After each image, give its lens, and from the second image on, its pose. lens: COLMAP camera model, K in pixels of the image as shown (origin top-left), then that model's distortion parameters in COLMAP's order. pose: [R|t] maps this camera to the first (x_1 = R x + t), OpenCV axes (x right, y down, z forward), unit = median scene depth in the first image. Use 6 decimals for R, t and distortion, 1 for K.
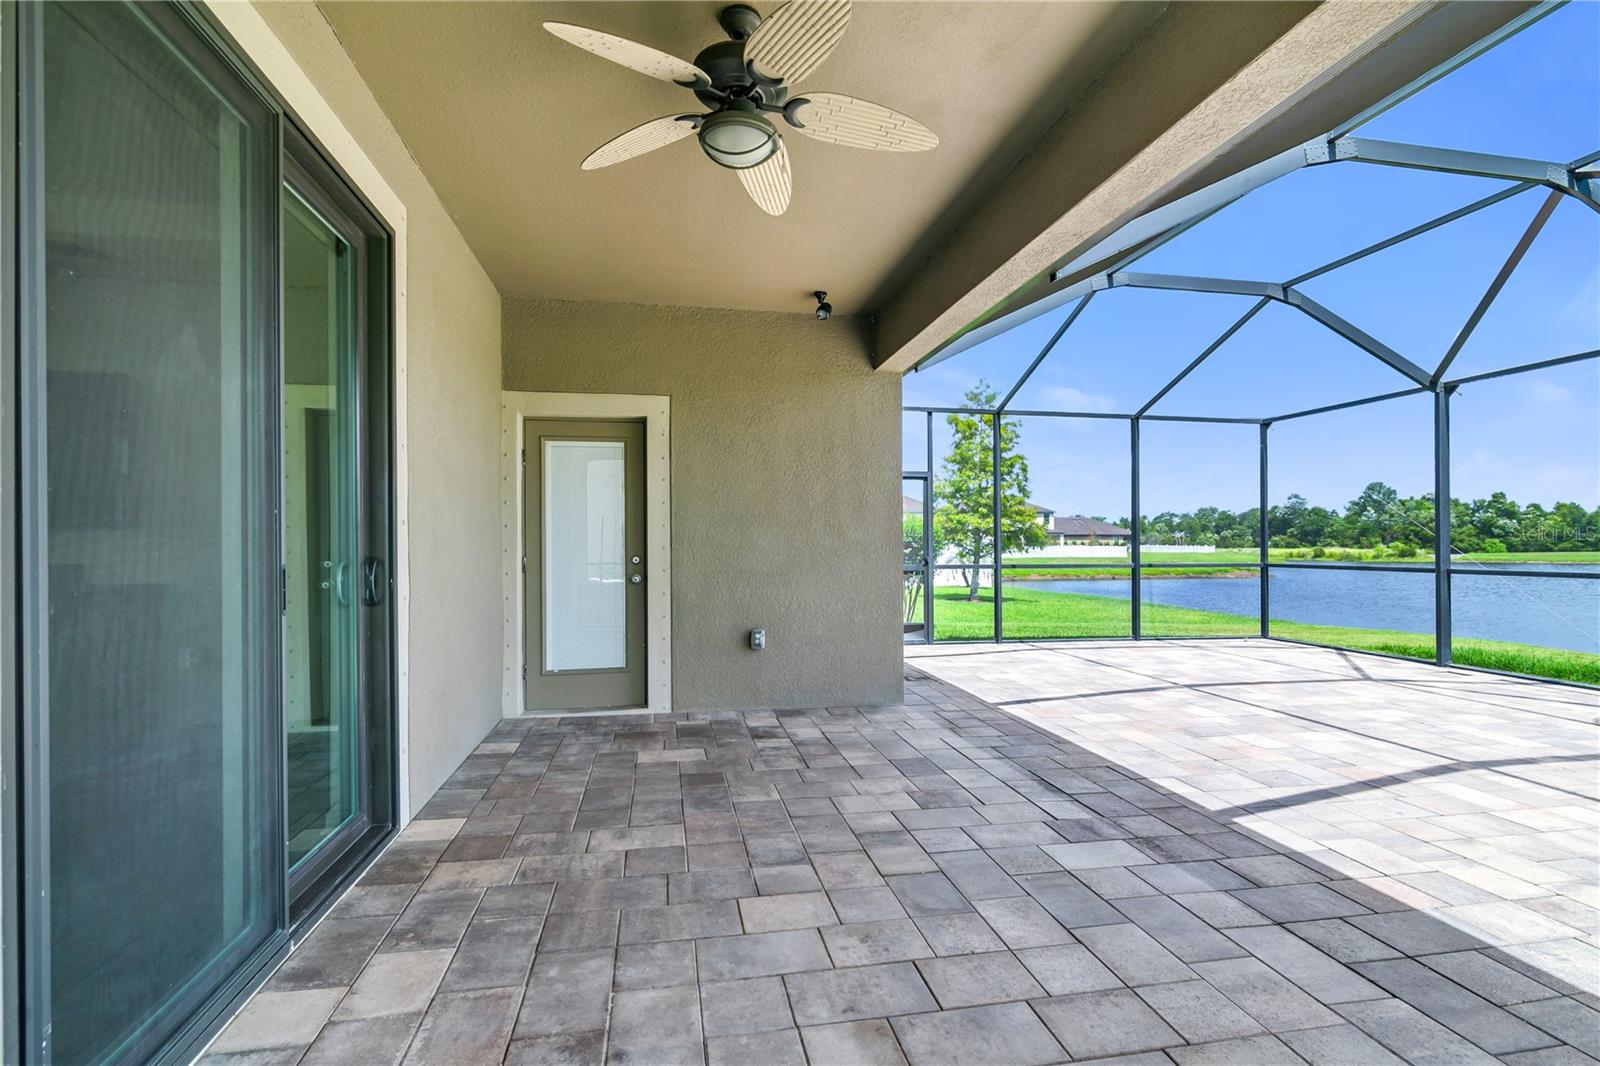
lens RADIAL K [[731.0, 0, 798.6], [0, 731.0, 539.0], [0, 0, 1]] dist [0.001015, -0.000785]
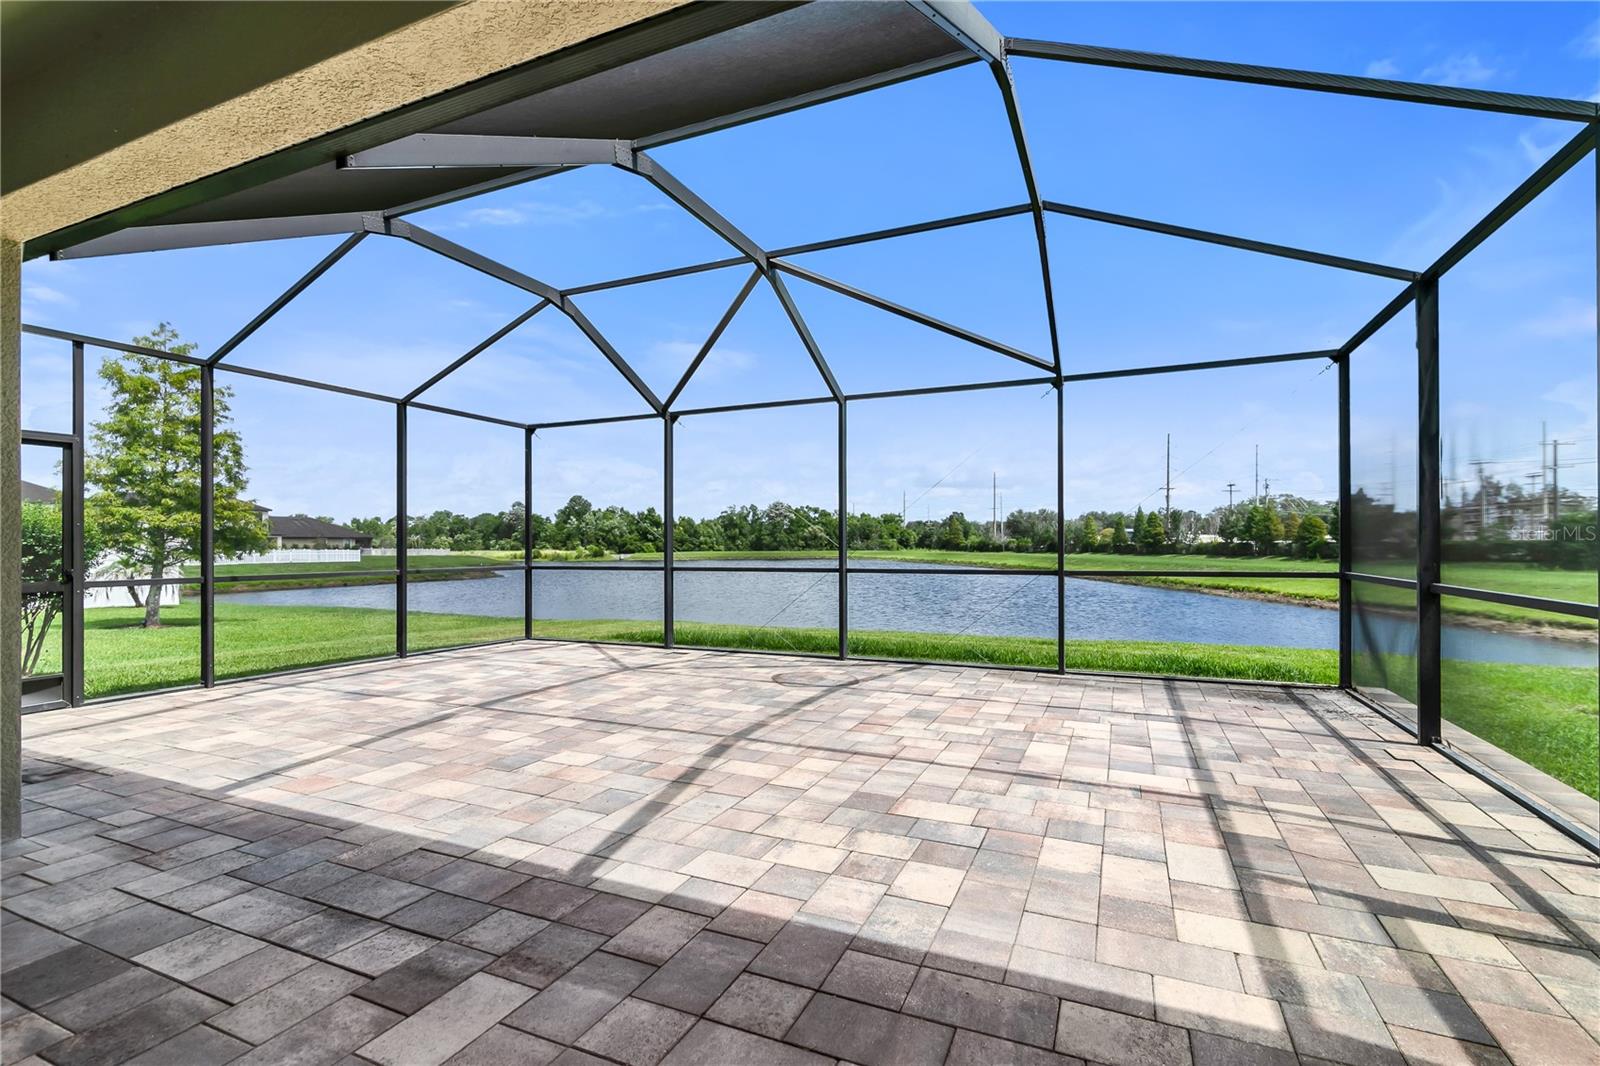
lens RADIAL K [[731.0, 0, 798.6], [0, 731.0, 539.0], [0, 0, 1]] dist [0.001015, -0.000785]
pose [[0.568467, 0.005299, 0.822689, 0.015517], [-0.001932, 0.999985, -0.005106, 0.000397], [-0.822704, 0.001313, 0.568468, 0.143172]]
